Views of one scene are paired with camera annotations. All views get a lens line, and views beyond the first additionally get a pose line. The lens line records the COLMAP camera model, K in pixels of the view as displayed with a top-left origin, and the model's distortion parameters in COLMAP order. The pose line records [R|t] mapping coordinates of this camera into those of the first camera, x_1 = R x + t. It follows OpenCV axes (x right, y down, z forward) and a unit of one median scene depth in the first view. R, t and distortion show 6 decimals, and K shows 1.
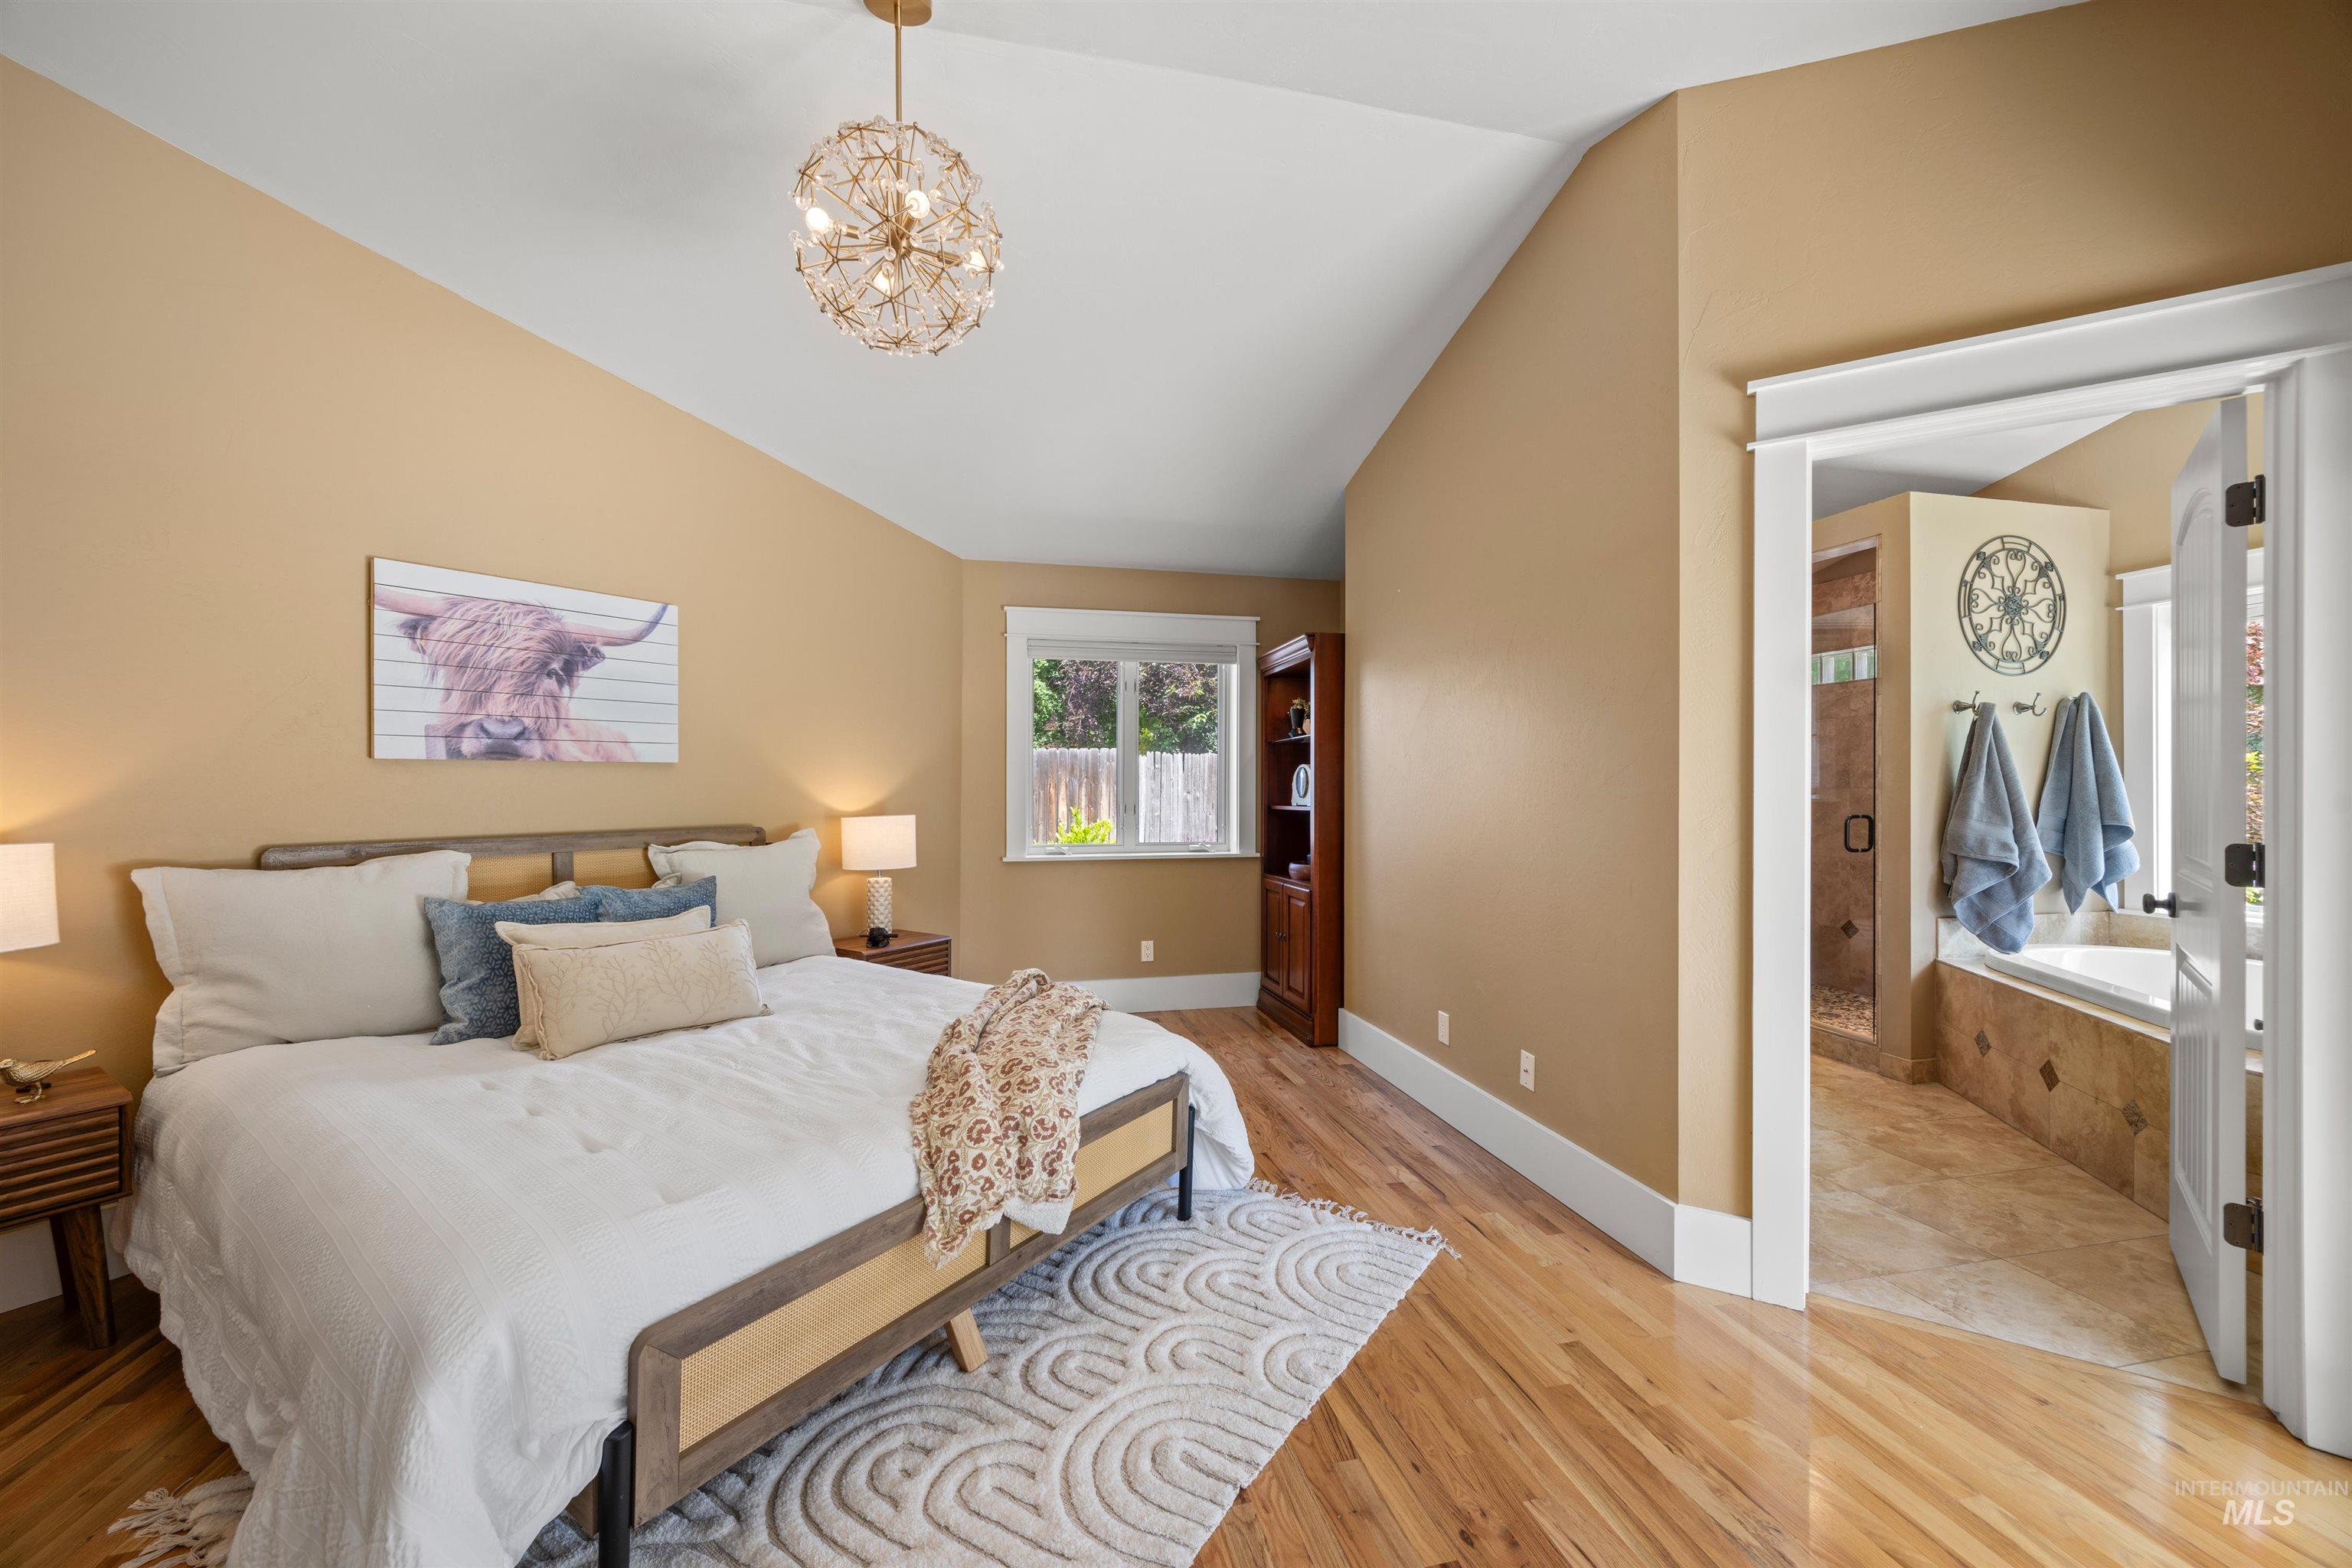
lens RADIAL K [[893.3, 0, 1172.9], [0, 893.3, 787.5], [0, 0, 1]] dist [0.000309, -0.000298]
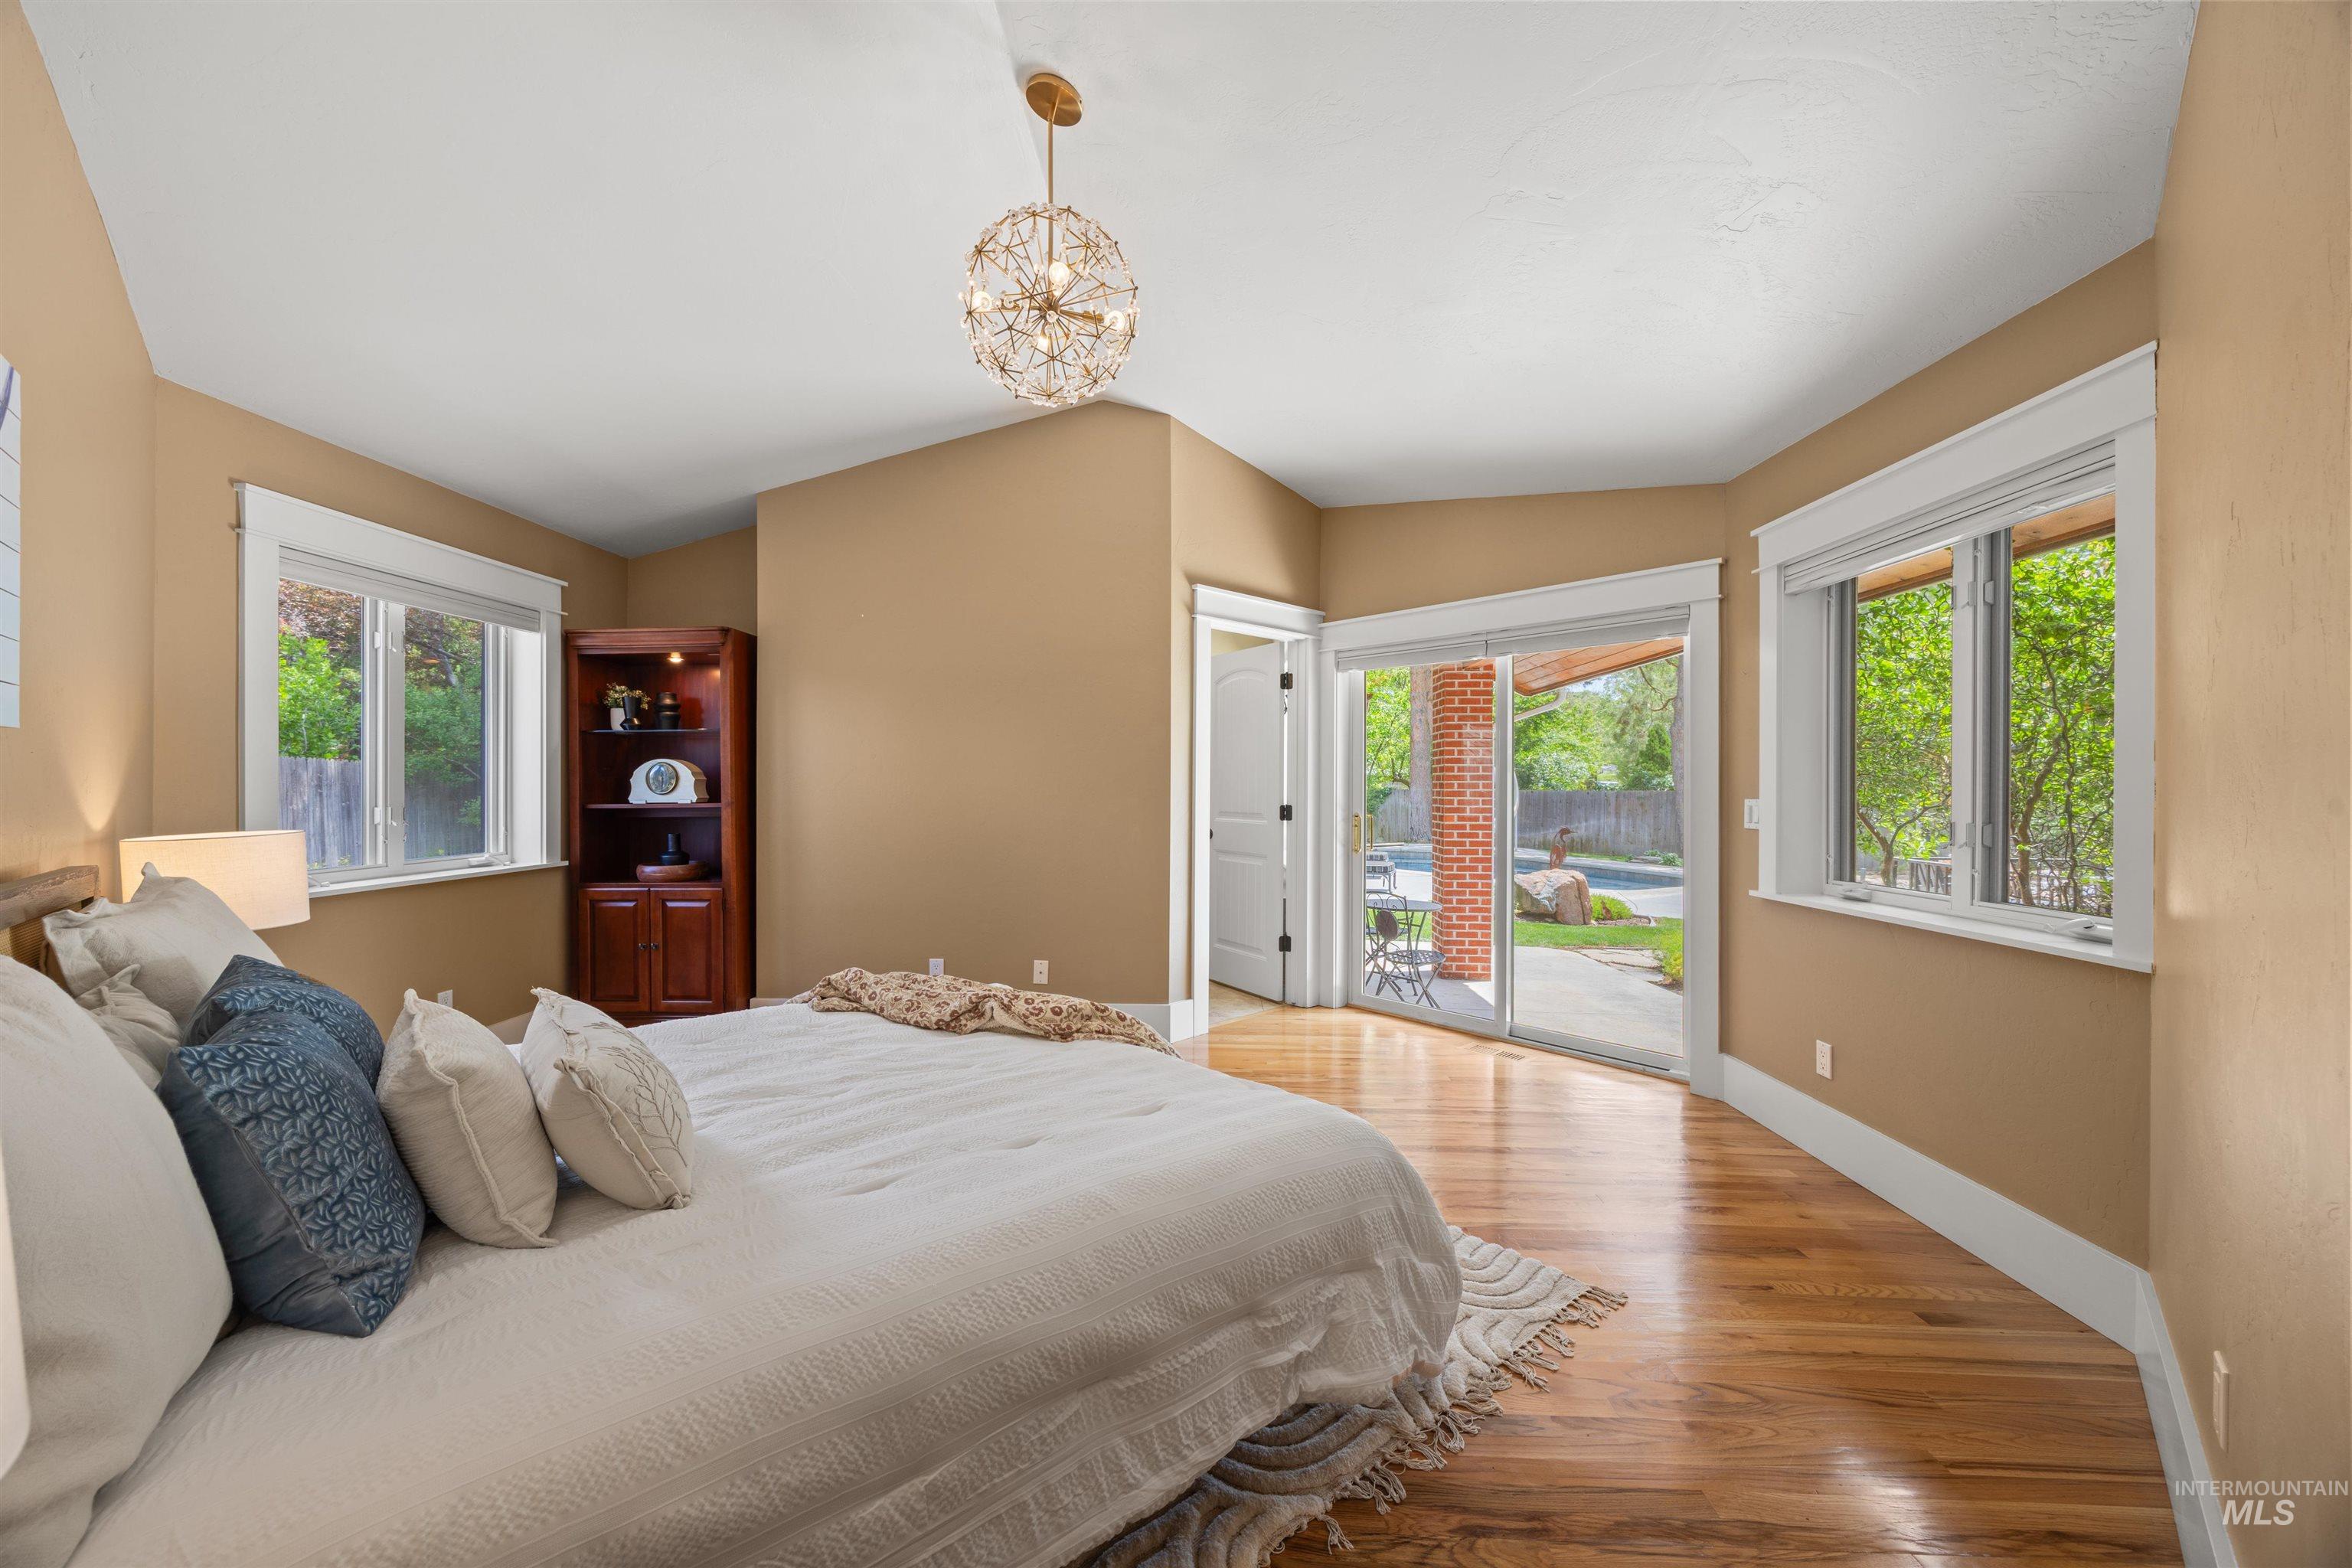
lens RADIAL K [[893.3, 0, 1172.9], [0, 893.3, 787.5], [0, 0, 1]] dist [0.000309, -0.000298]
pose [[0.261171, -0.004410, 0.965283, -1.251064], [-0.000169, 0.999989, 0.004614, -0.001881], [-0.965293, -0.001368, 0.261167, 0.495372]]
